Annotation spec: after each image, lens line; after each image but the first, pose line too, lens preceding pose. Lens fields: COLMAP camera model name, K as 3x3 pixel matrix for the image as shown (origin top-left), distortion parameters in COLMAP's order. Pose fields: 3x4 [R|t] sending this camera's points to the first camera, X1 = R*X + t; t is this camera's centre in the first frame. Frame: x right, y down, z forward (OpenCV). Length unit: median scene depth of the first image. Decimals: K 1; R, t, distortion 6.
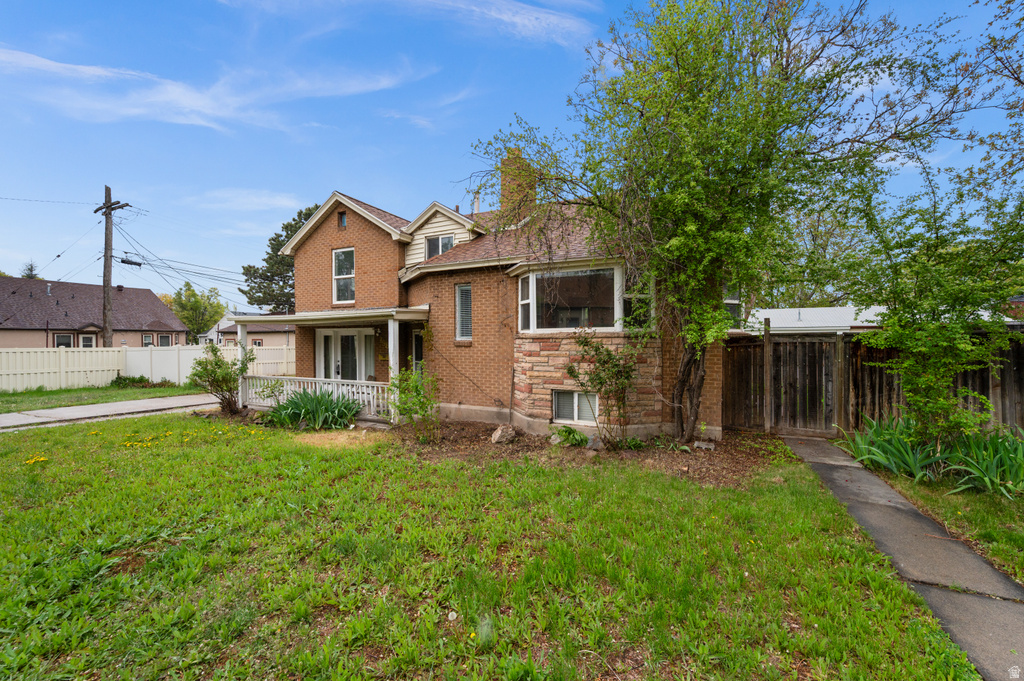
lens RADIAL K [[399.3, 0, 509.5], [0, 399.3, 351.7], [0, 0, 1]] dist [0.001202, 0.000036]
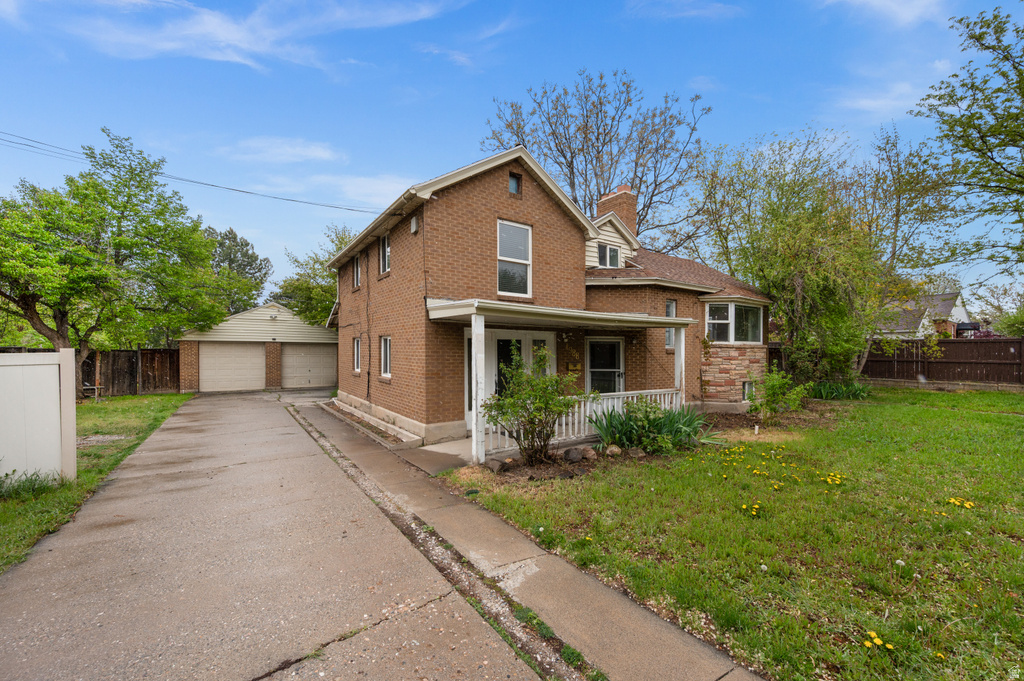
lens RADIAL K [[399.3, 0, 509.5], [0, 399.3, 351.7], [0, 0, 1]] dist [0.001202, 0.000036]
pose [[0.511885, 0.000828, 0.859053, -1.225002], [0.012888, 0.999880, -0.008643, -0.013258], [-0.858957, 0.015496, 0.511813, 0.728448]]
